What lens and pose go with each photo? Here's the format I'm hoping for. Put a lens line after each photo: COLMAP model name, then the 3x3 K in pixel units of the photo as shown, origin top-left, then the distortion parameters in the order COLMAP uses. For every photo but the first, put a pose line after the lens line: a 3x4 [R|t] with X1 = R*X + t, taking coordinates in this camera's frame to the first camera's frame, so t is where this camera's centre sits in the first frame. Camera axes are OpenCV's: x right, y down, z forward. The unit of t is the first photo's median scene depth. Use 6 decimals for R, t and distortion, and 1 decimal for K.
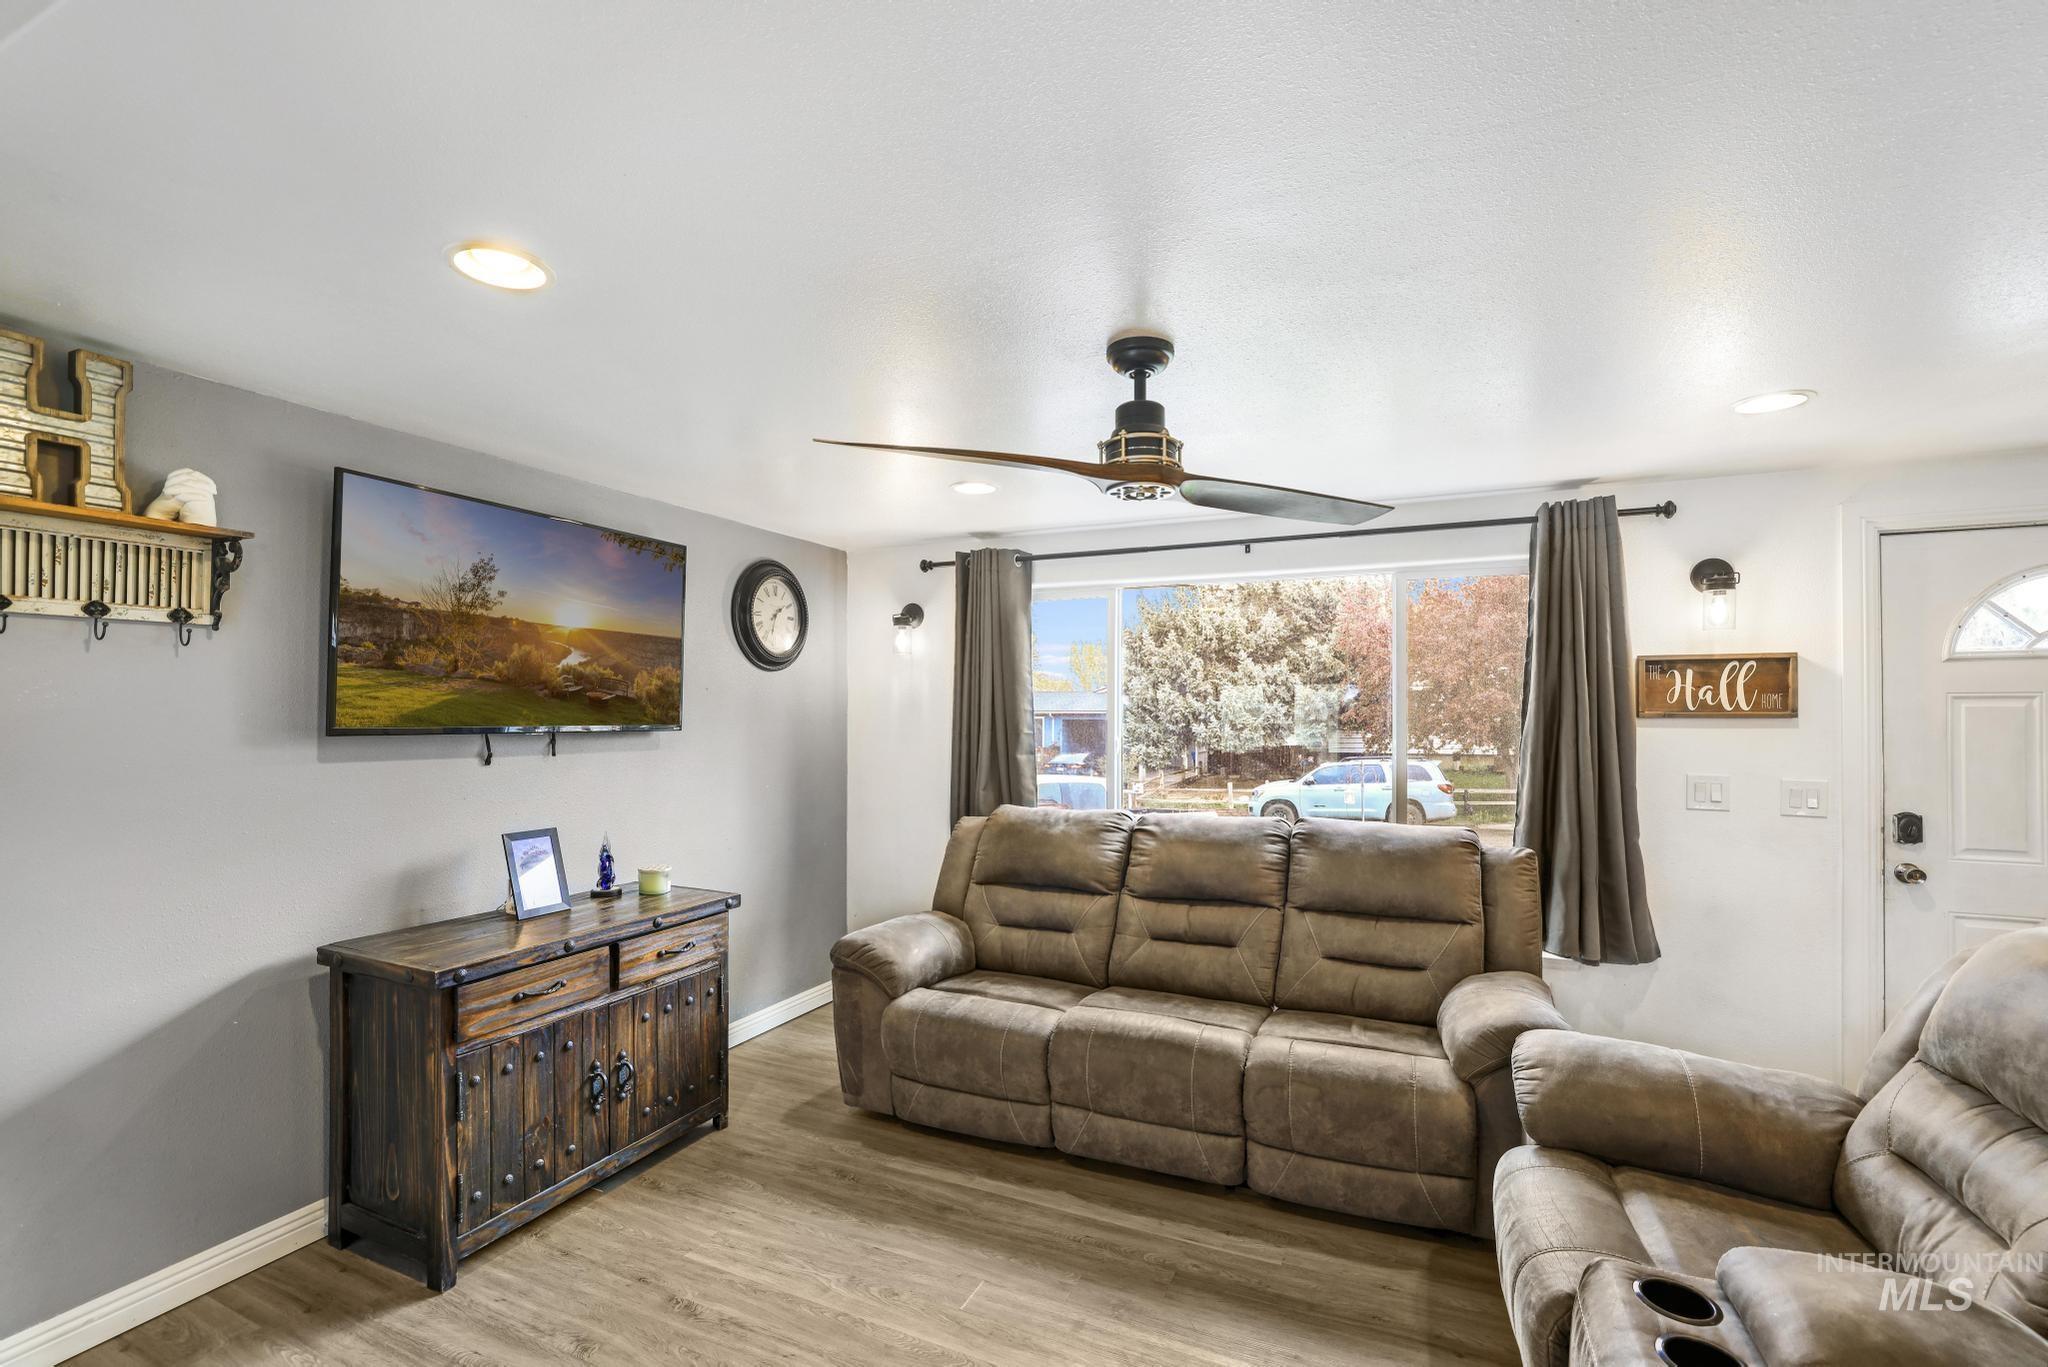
lens RADIAL K [[912.4, 0, 1044.5], [0, 912.4, 706.3], [0, 0, 1]] dist [-0.042782, 0.000141]
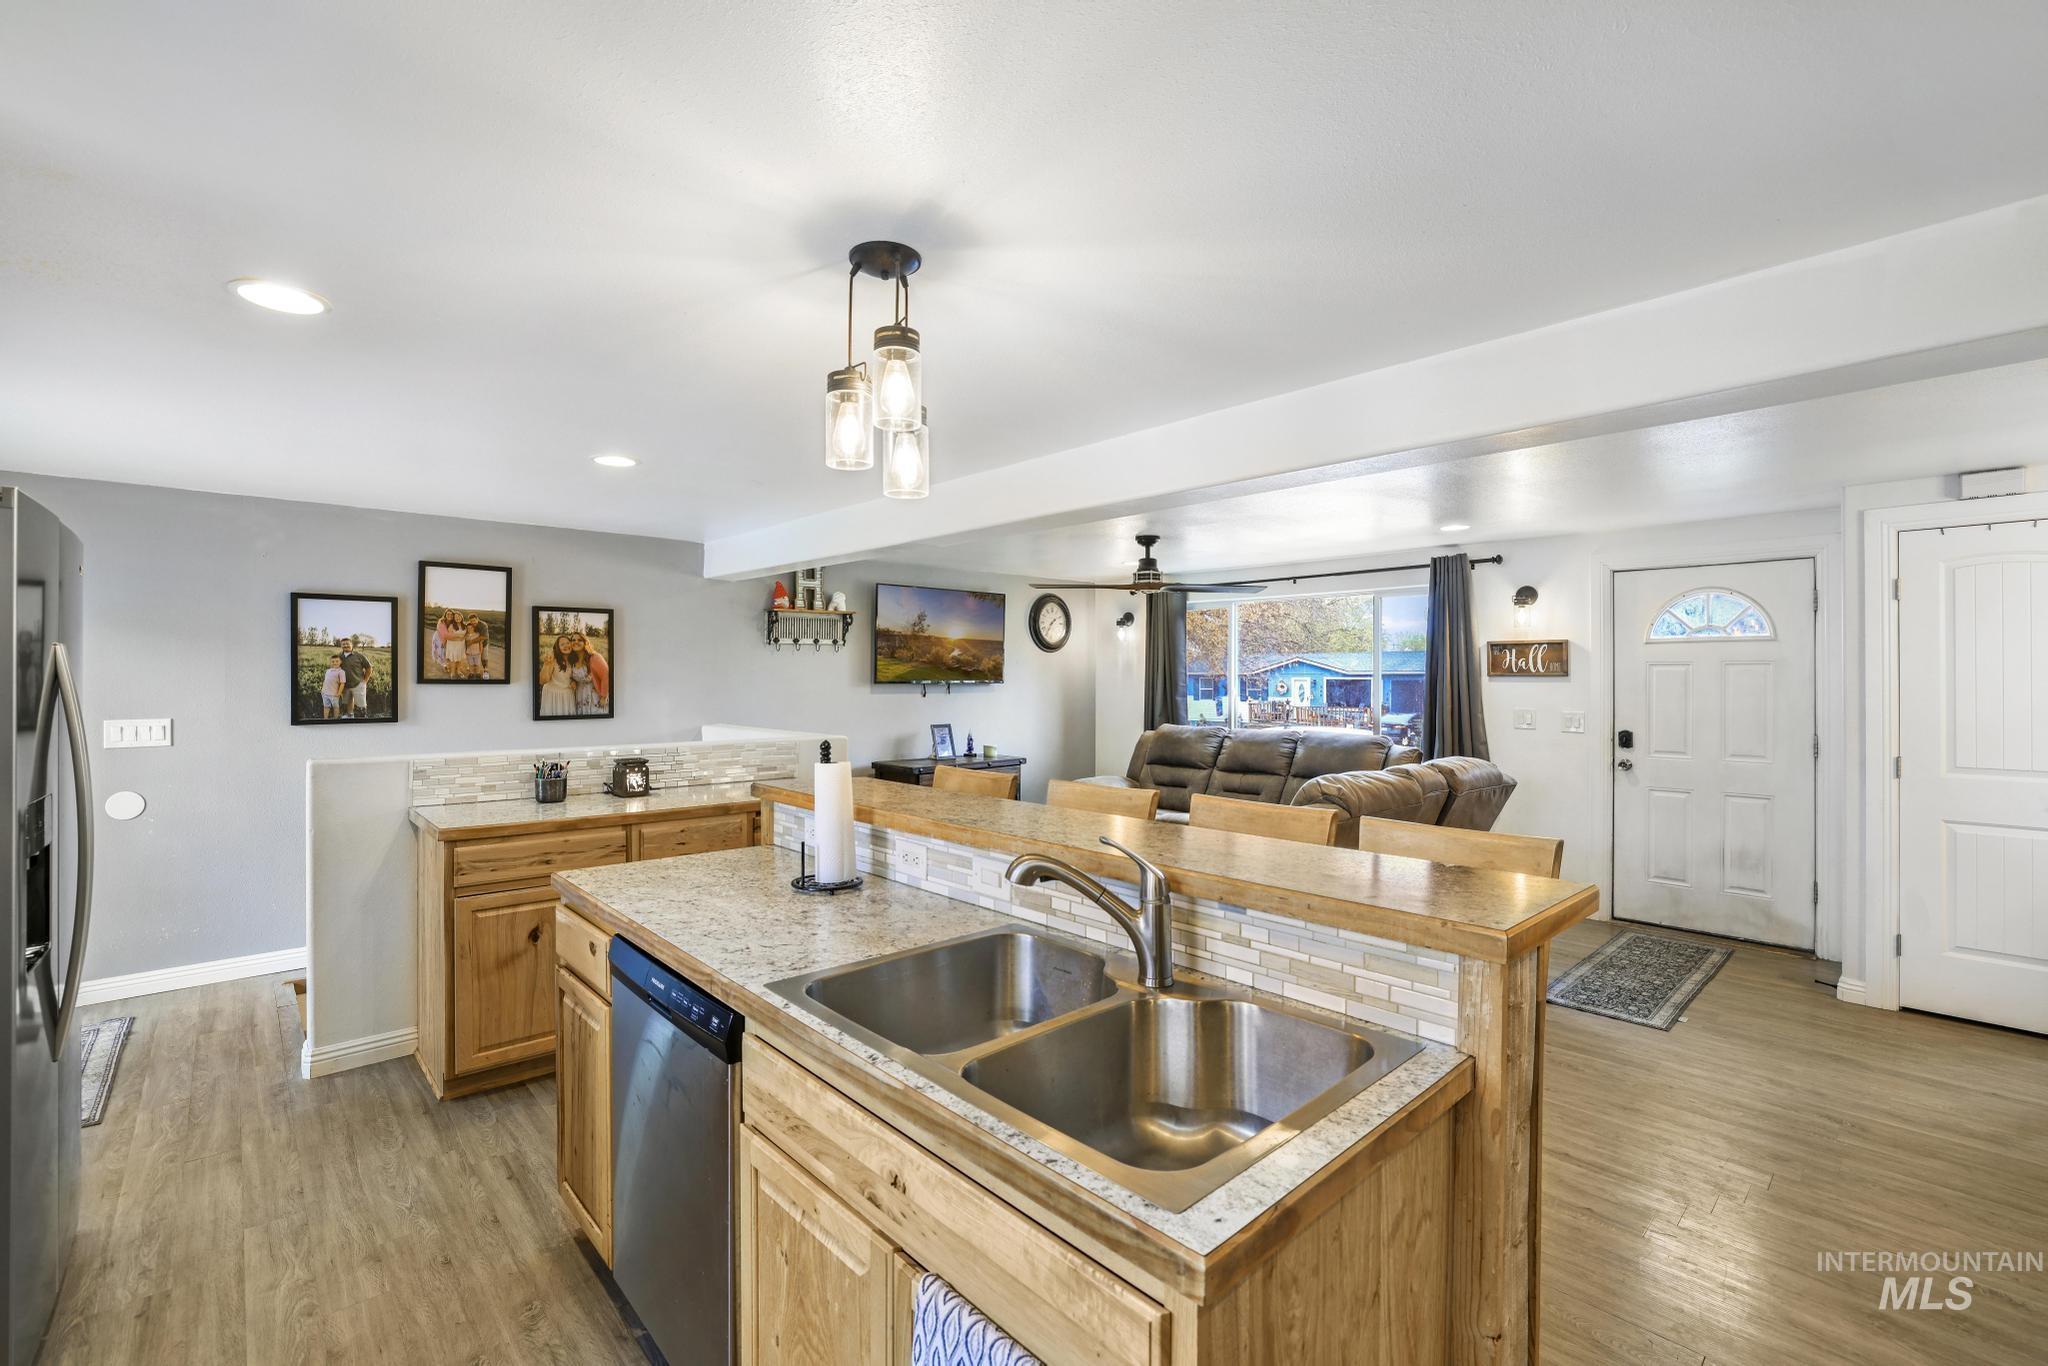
lens RADIAL K [[905.8, 0, 971.3], [0, 905.8, 673.0], [0, 0, 1]] dist [0.001084, 0.000612]
pose [[0.895488, -0.004704, -0.445061, 0.517133], [0.007976, 0.999953, 0.005479, -0.011305], [0.445015, -0.008457, 0.895483, -1.008998]]
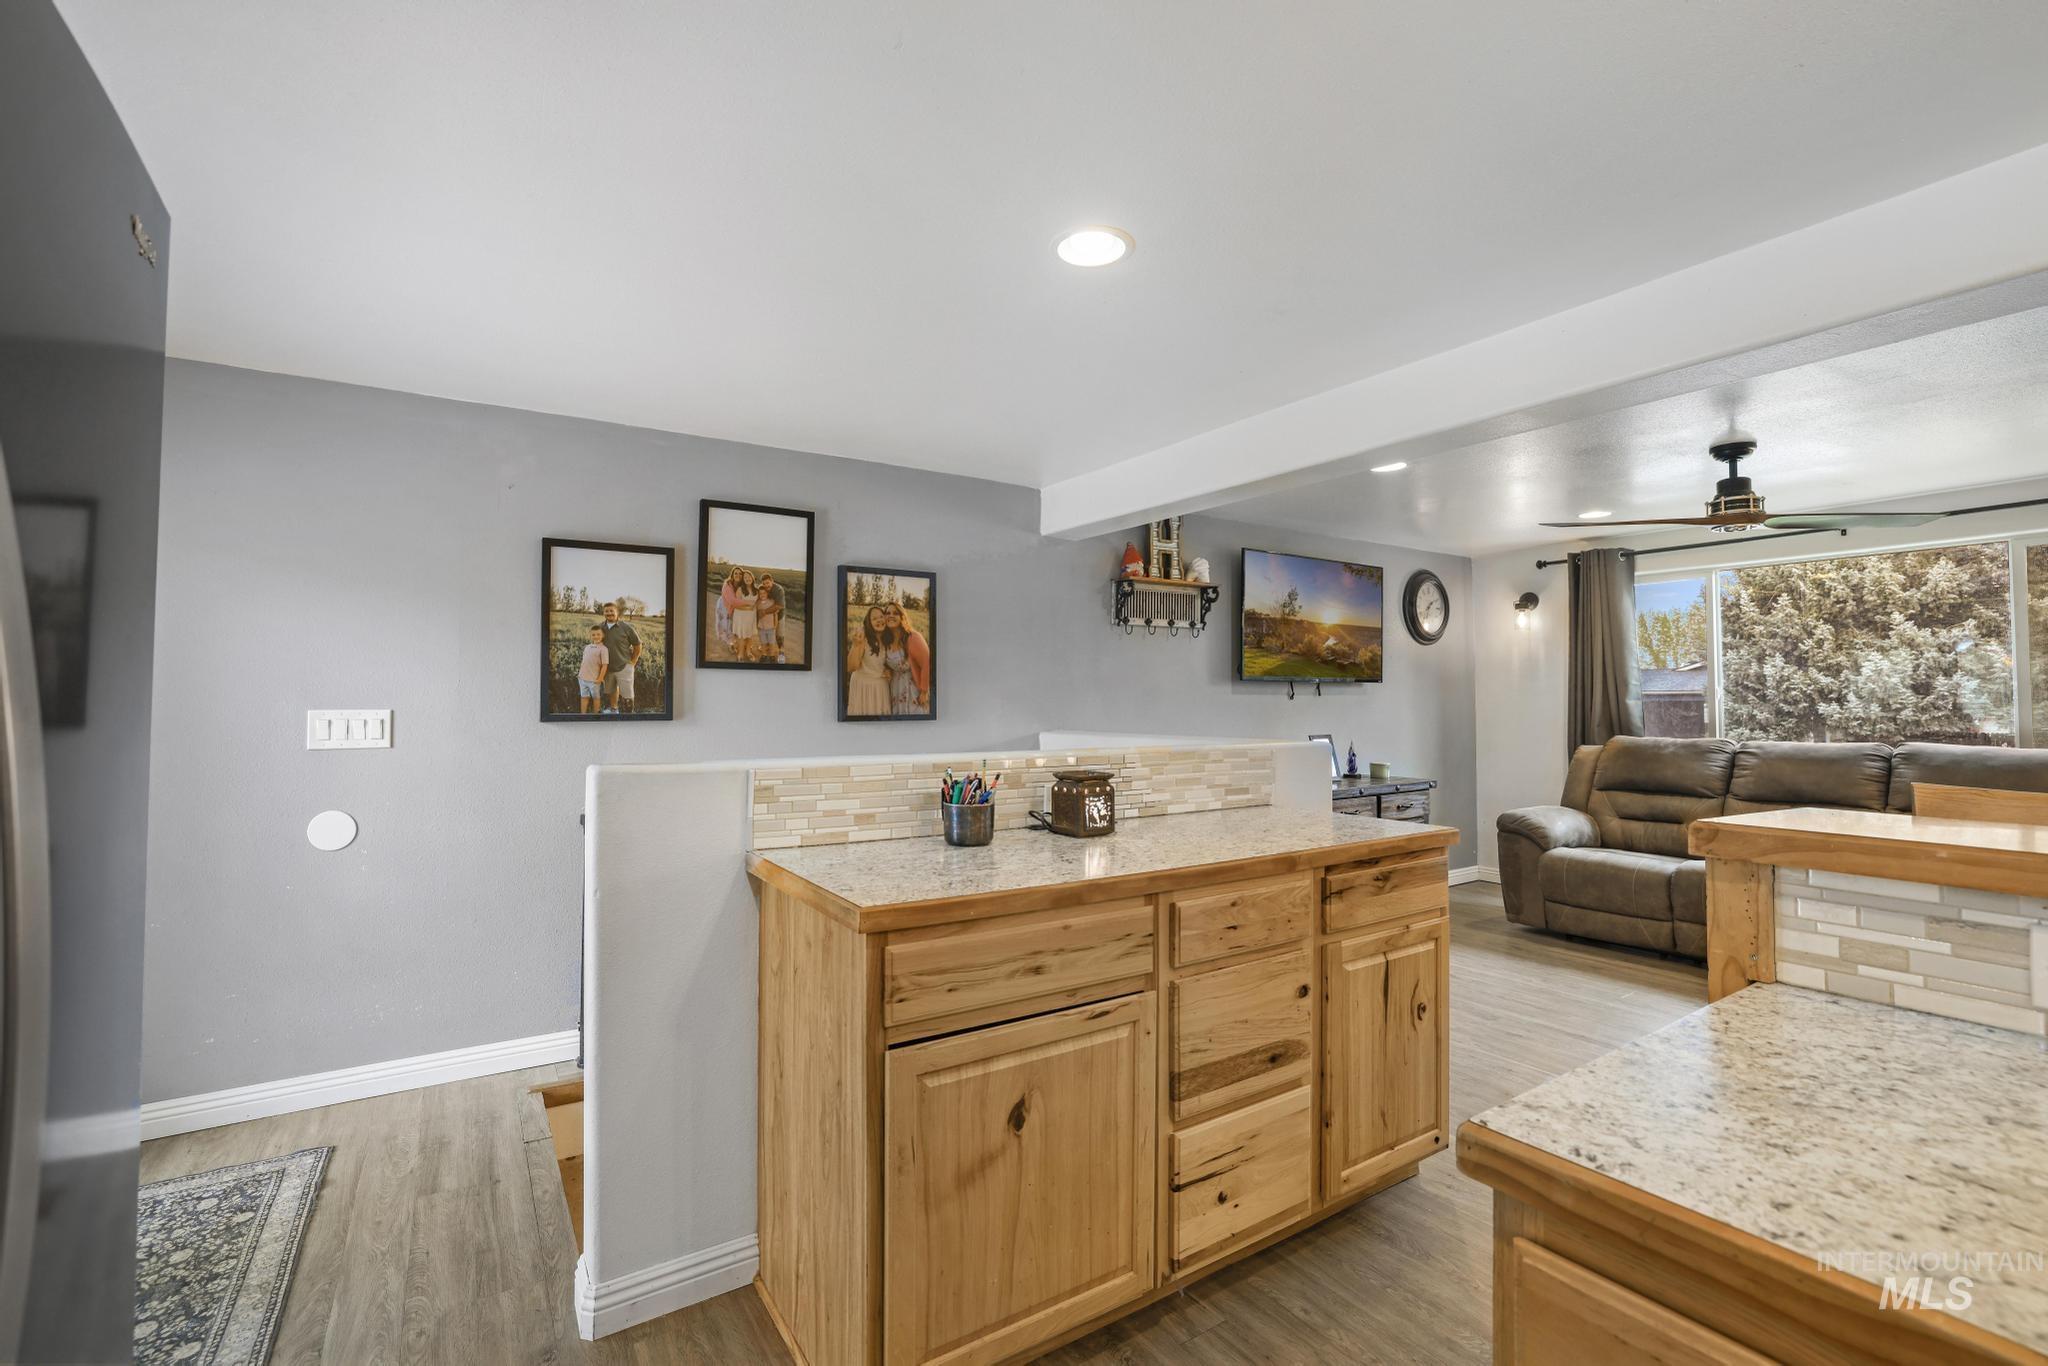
lens RADIAL K [[893.2, 0, 1020.3], [0, 893.2, 674.6], [0, 0, 1]] dist [-0.020710, 0.000638]
pose [[0.836079, -0.022028, -0.548166, -0.078324], [0.010432, 0.999651, -0.024259, 0.046438], [0.548510, 0.014564, 0.836017, -0.746705]]
